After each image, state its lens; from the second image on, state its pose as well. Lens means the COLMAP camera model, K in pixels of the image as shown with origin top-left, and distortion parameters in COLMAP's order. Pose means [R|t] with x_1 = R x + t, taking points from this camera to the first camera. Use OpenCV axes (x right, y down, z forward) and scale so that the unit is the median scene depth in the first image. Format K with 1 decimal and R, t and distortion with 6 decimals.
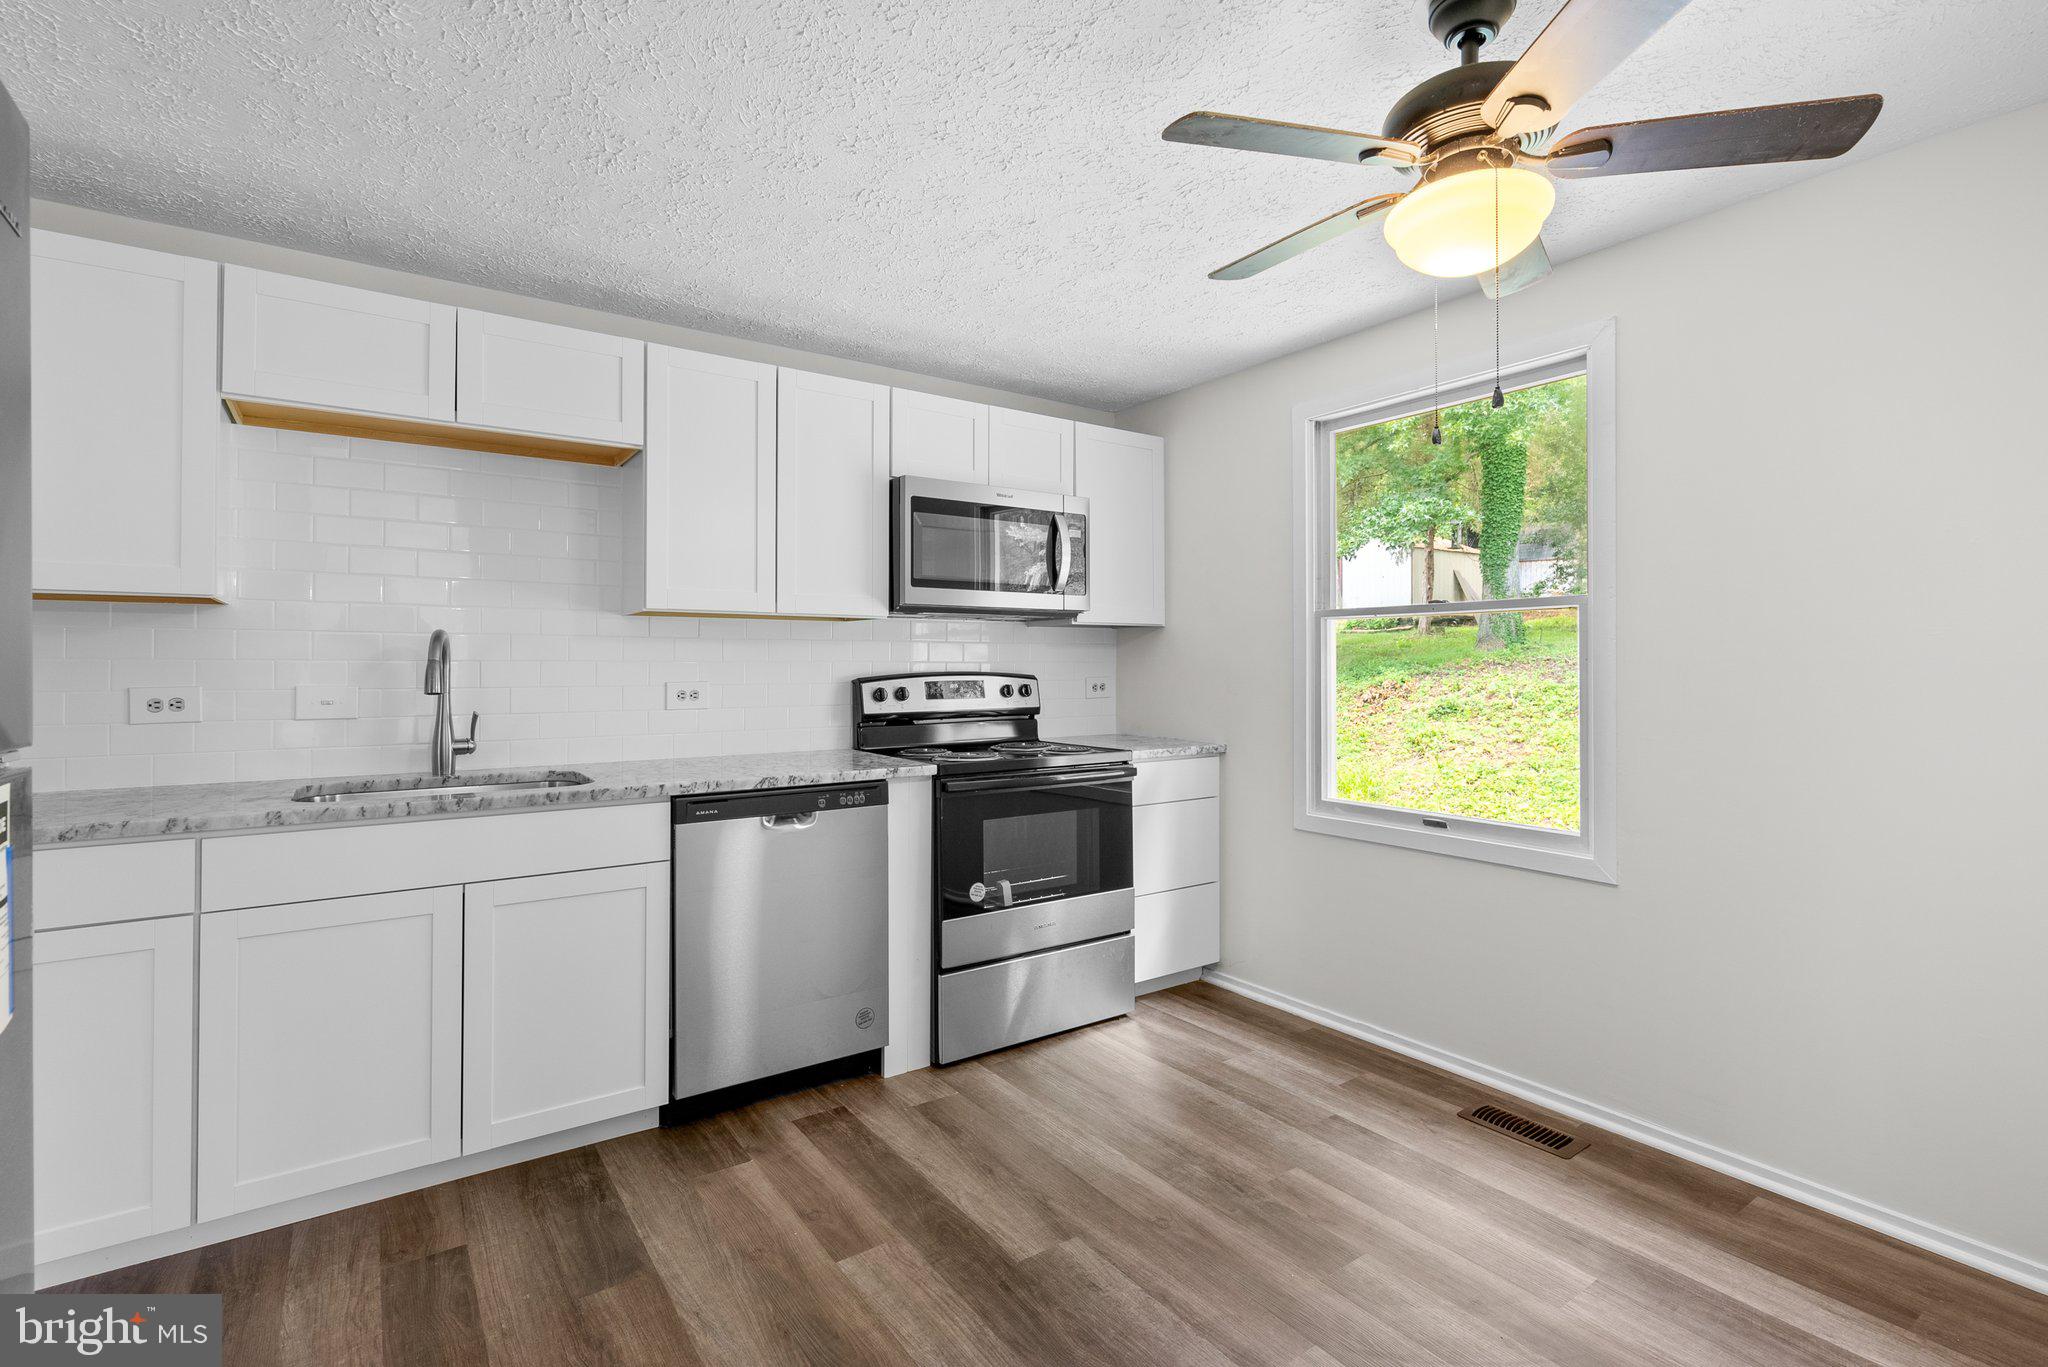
lens RADIAL K [[946.6, 0, 1029.2], [0, 946.6, 658.8], [0, 0, 1]] dist [-0.000494, 0.001119]
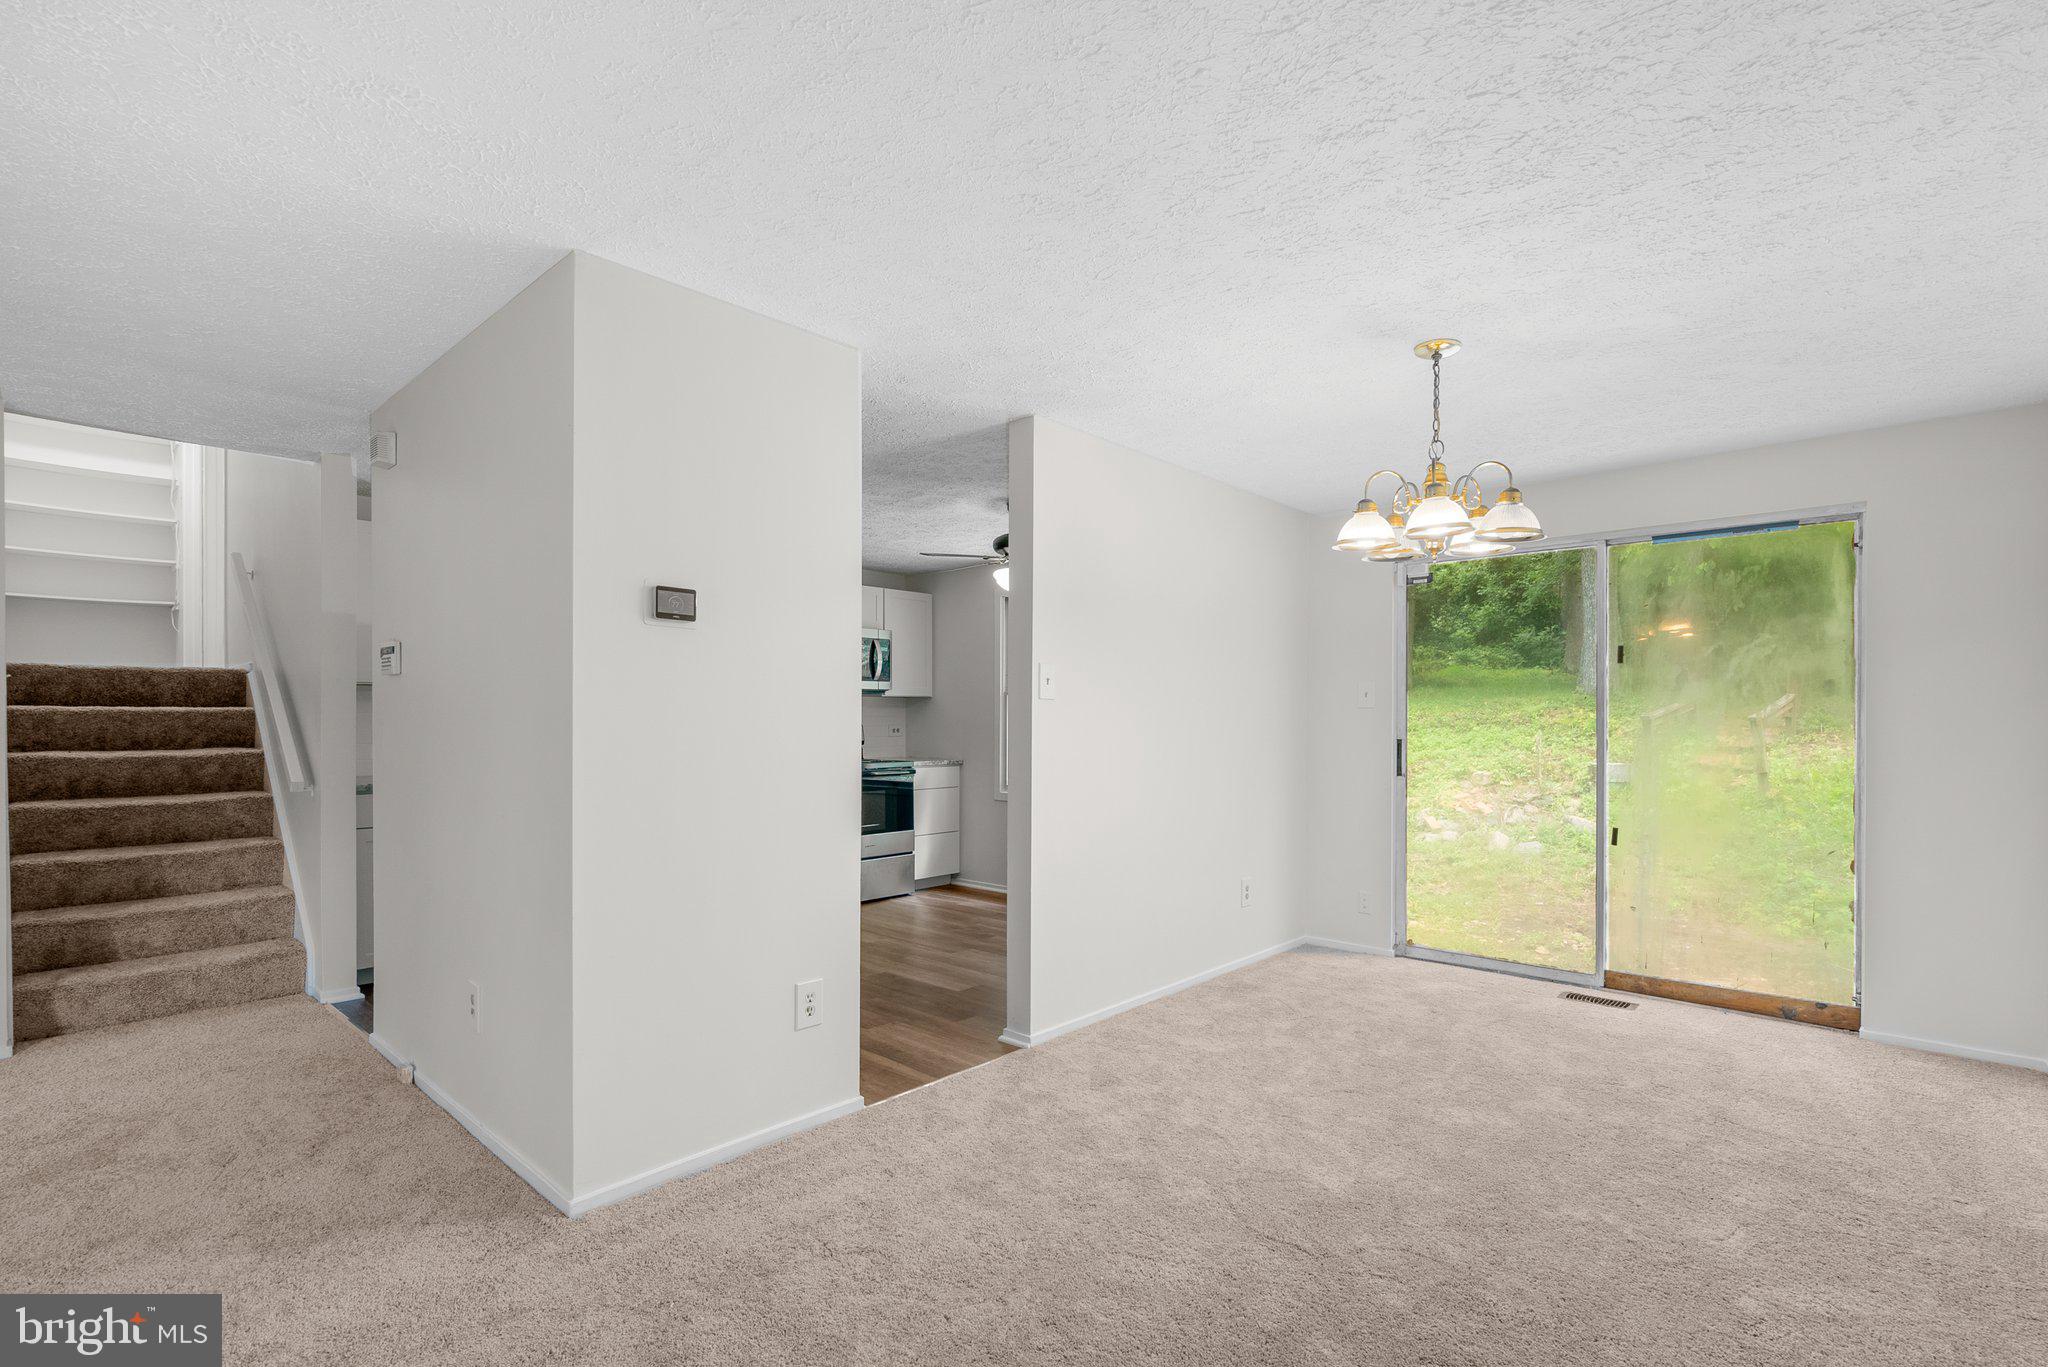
lens RADIAL K [[941.4, 0, 1026.0], [0, 941.4, 699.8], [0, 0, 1]] dist [-0.002254, 0.000788]
pose [[0.976665, 0.004241, 0.214728, -0.097203], [-0.001042, 0.999887, -0.015008, -0.002267], [-0.214768, 0.014434, 0.976558, -1.115925]]
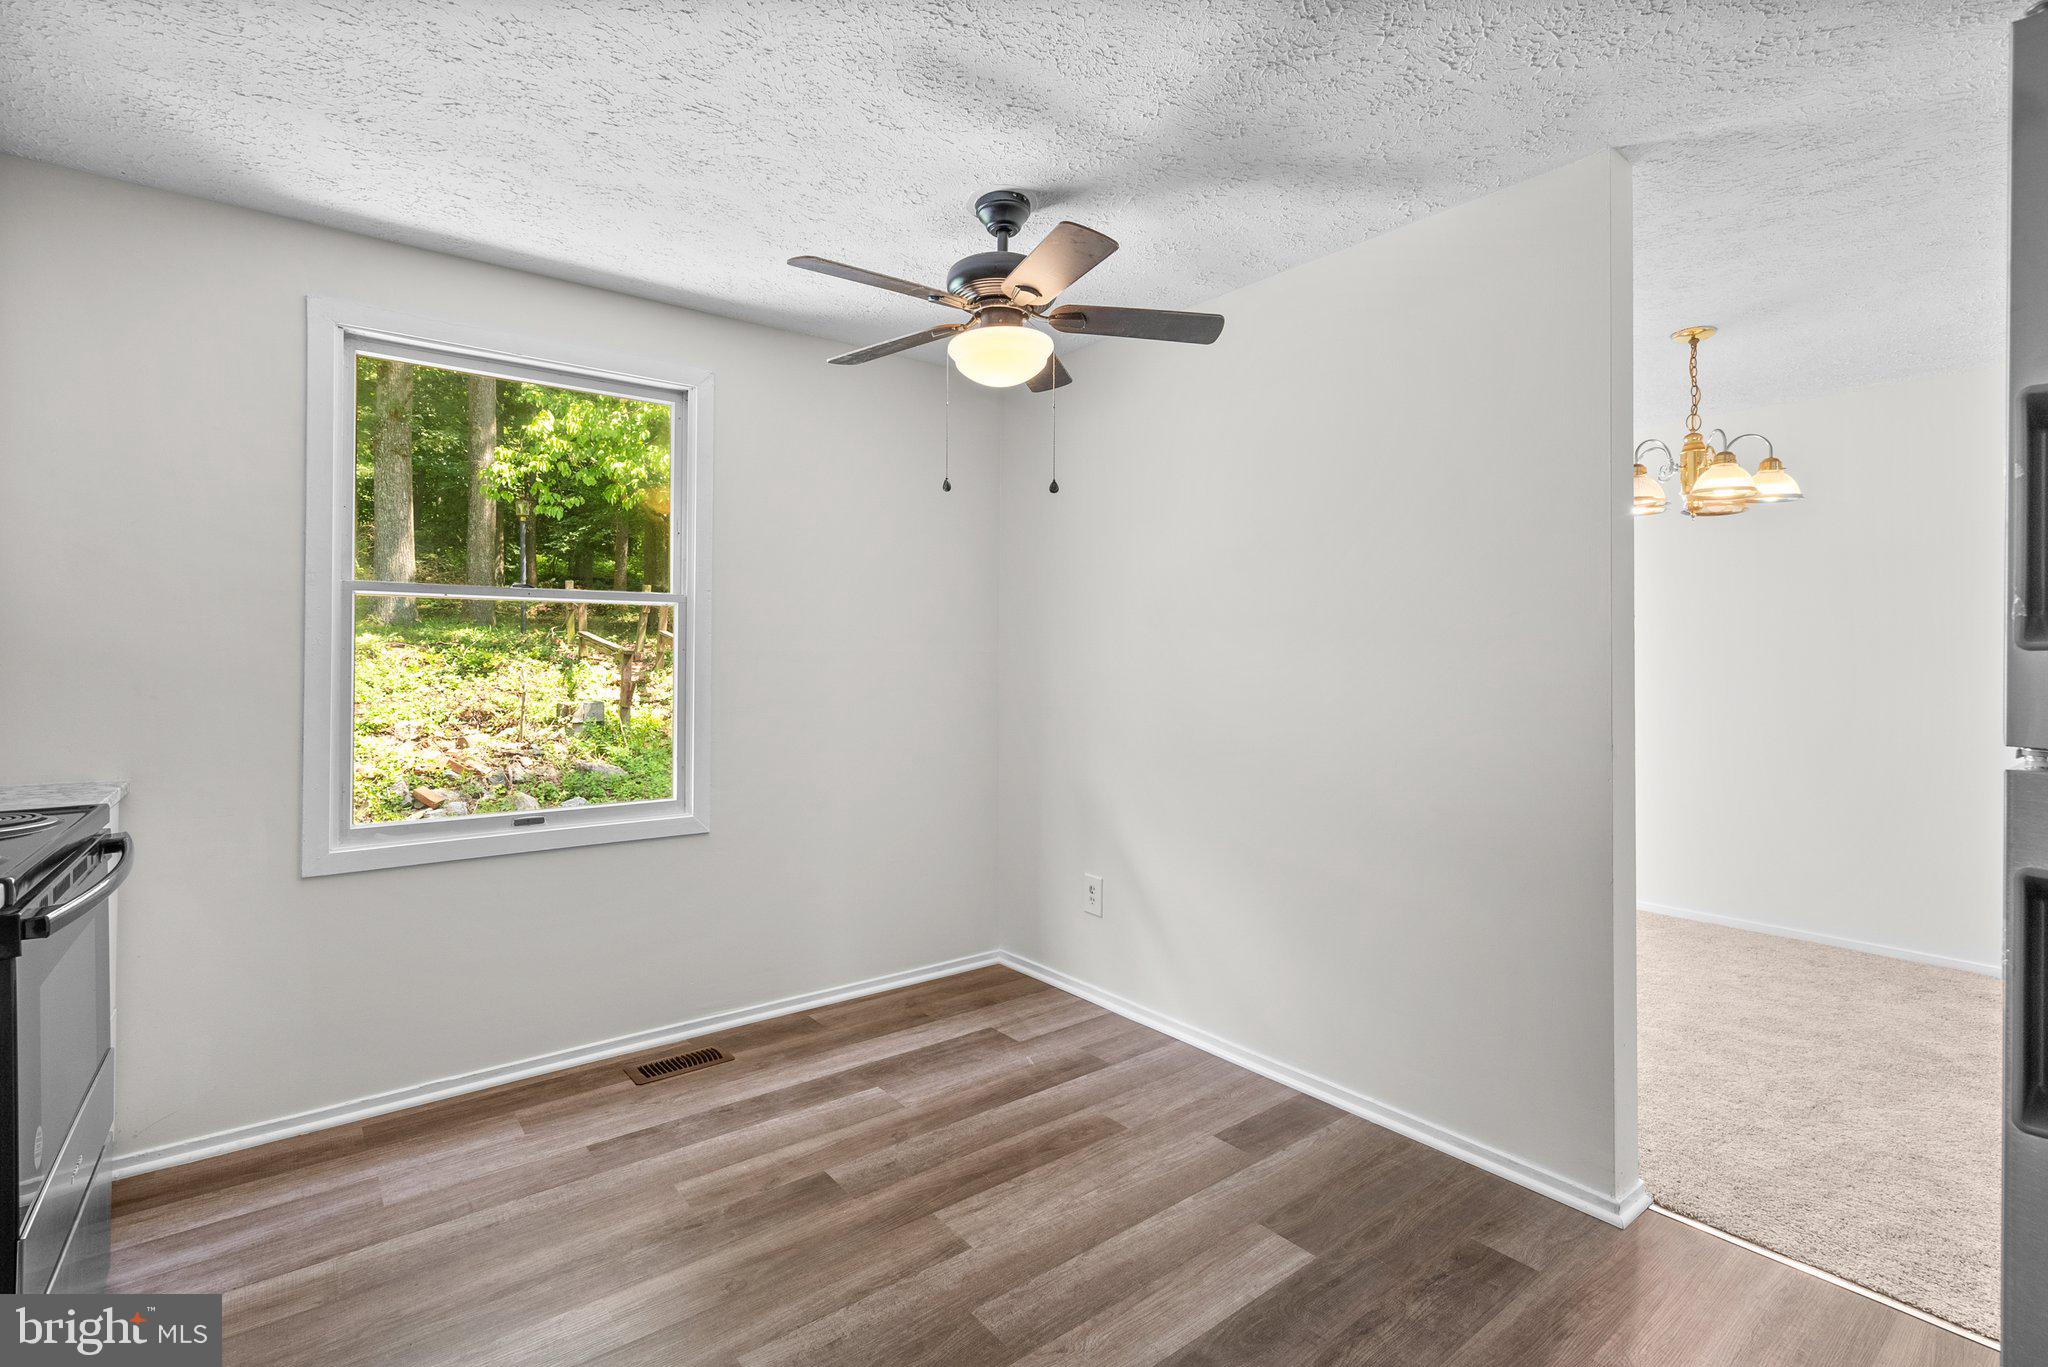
lens RADIAL K [[946.6, 0, 1029.2], [0, 946.6, 658.8], [0, 0, 1]] dist [-0.000494, 0.001119]
pose [[-0.050524, -0.002976, 0.998718, -0.534729], [-0.010386, 0.999943, 0.002454, 0.005925], [-0.998669, -0.010248, -0.050552, 0.554491]]
